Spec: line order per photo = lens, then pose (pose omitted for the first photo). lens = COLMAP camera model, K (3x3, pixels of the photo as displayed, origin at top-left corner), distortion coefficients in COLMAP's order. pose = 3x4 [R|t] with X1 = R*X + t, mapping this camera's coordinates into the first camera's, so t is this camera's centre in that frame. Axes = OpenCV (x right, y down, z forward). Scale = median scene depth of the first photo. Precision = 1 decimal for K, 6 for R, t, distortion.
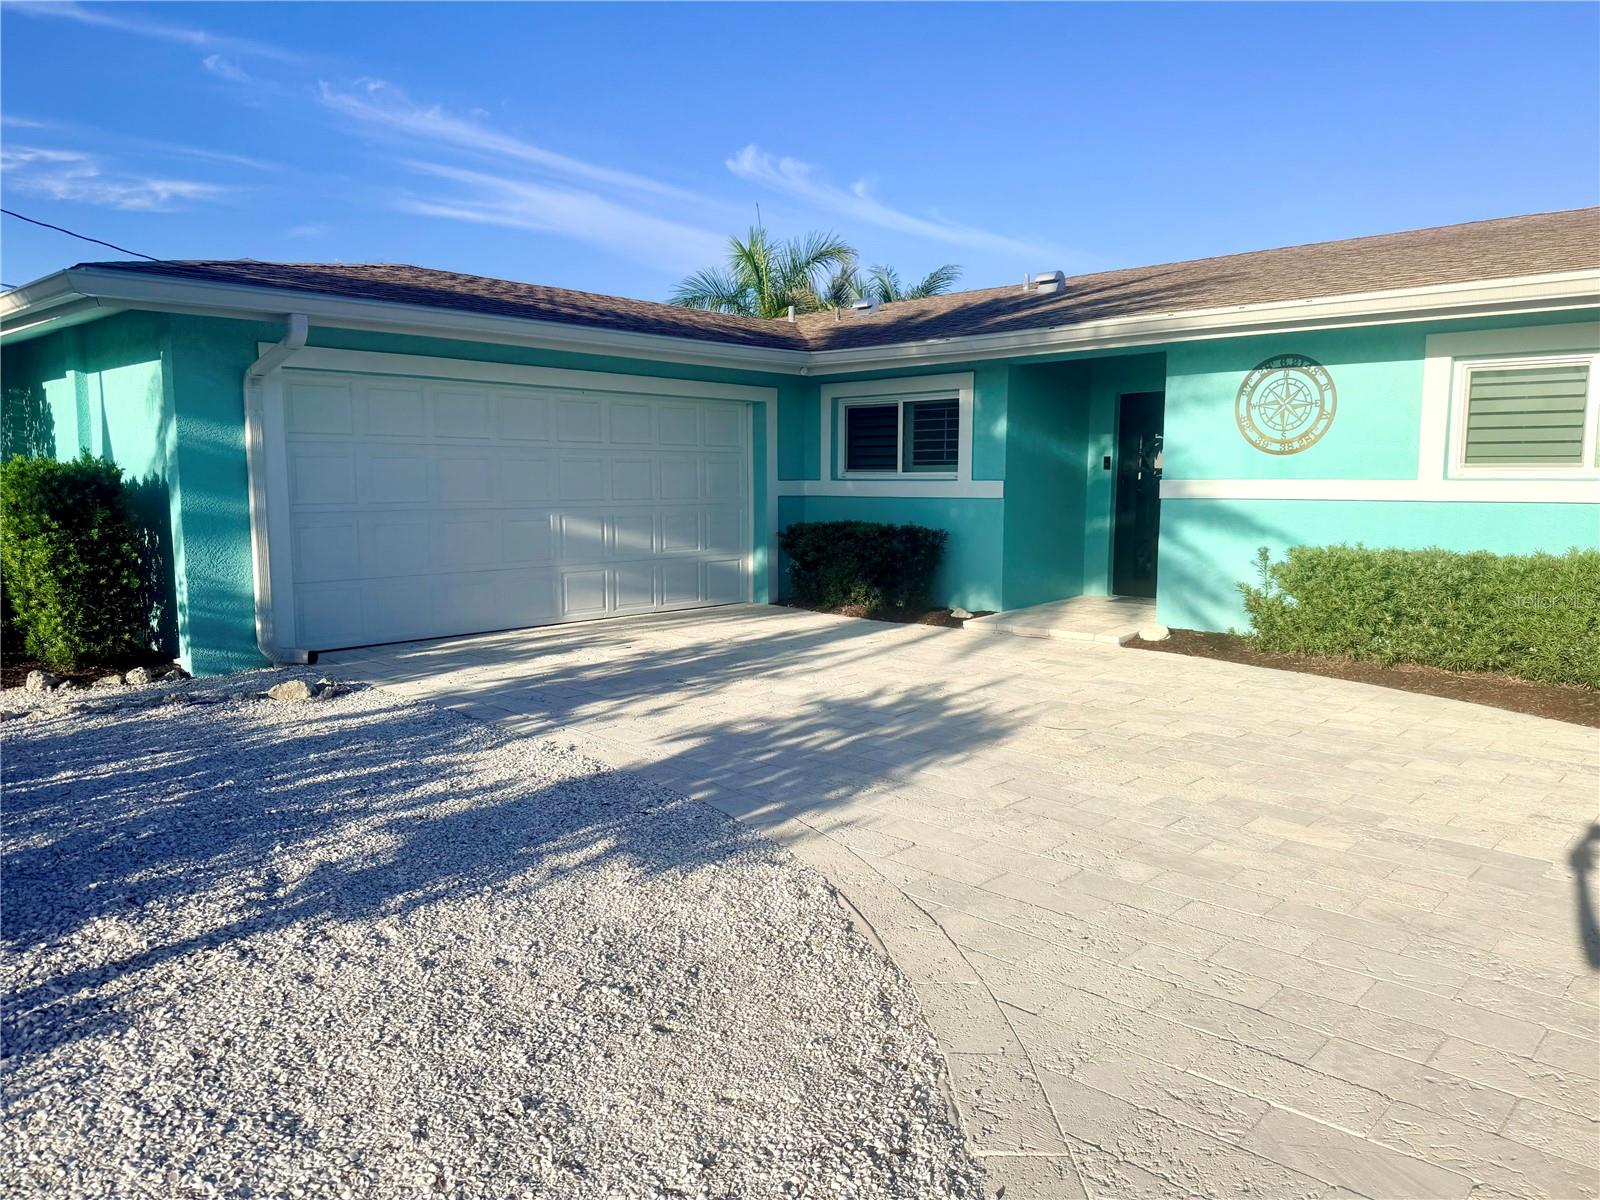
lens RADIAL K [[1135.0, 0, 785.6], [0, 1135.0, 591.8], [0, 0, 1]] dist [0.010511, -0.008605]
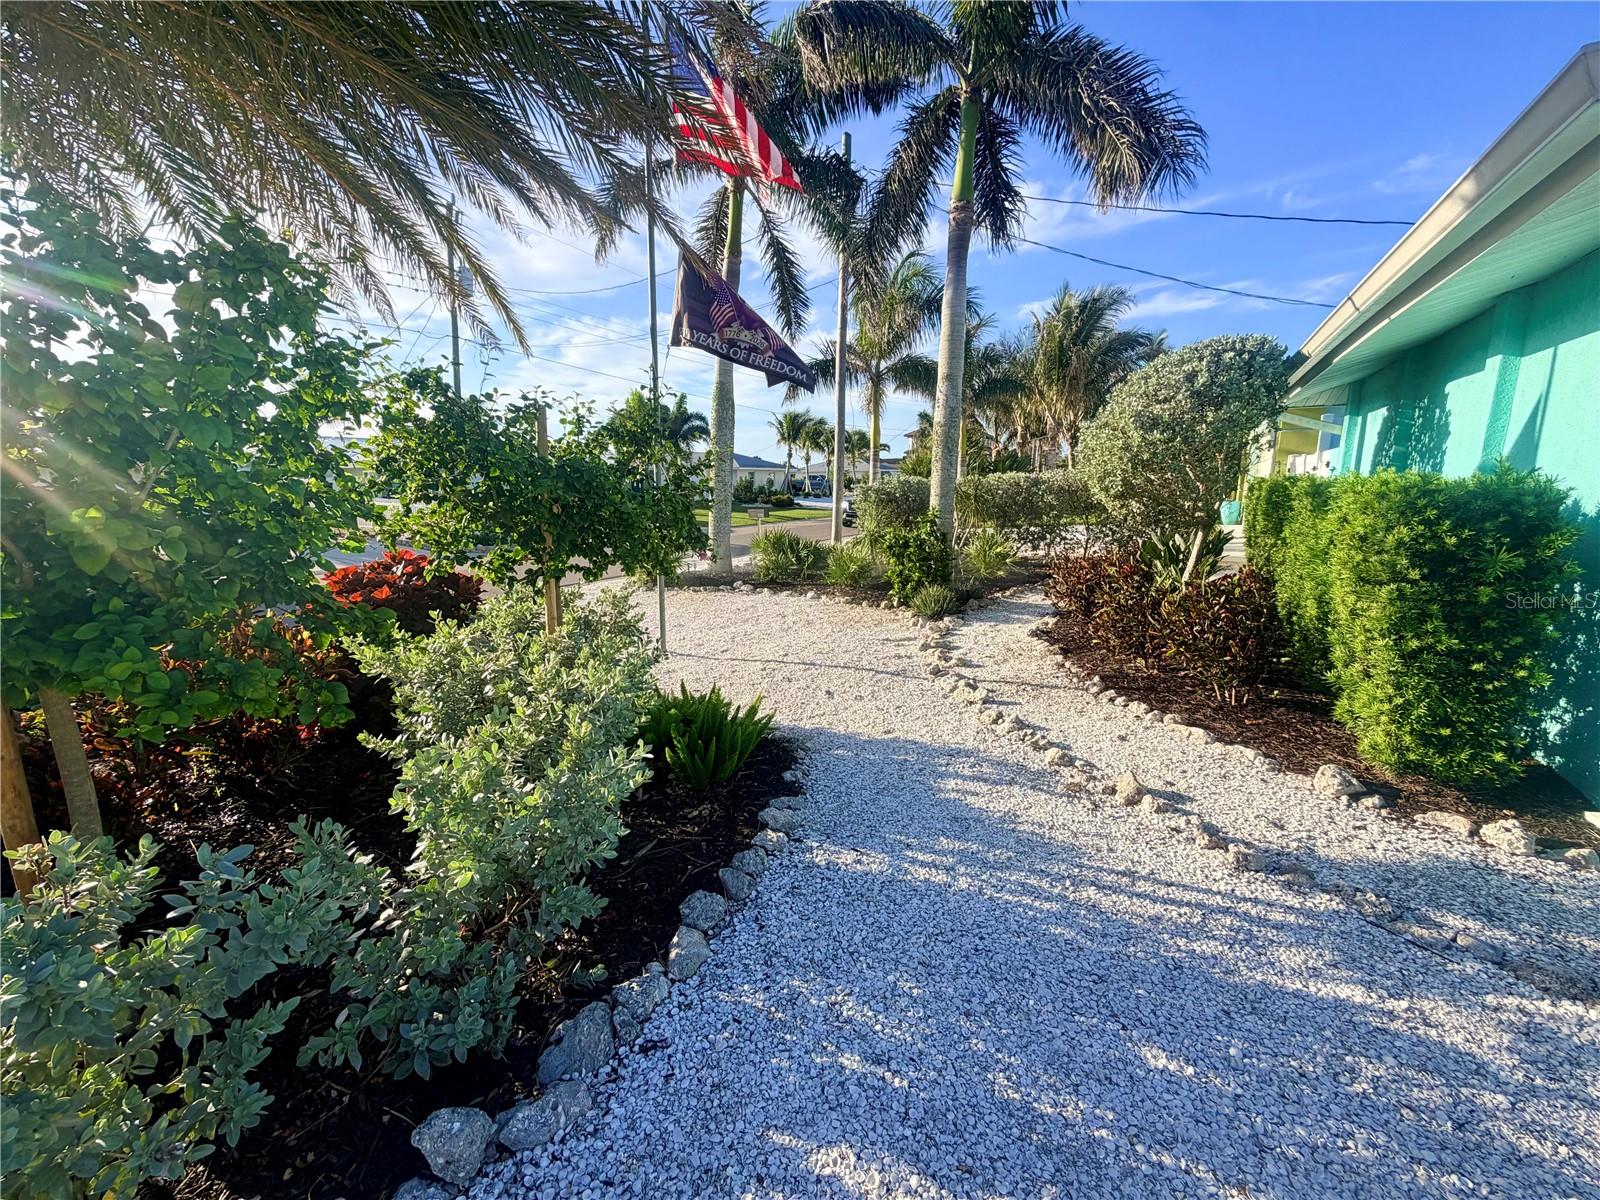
lens RADIAL K [[640.2, 0, 803.7], [0, 640.2, 598.4], [0, 0, 1]] dist [0.004129, 0.000209]
pose [[0.231828, 0.182353, -0.955512, -0.352100], [-0.110444, 0.980855, 0.160394, -0.064604], [0.966467, 0.068347, 0.247529, 0.545688]]
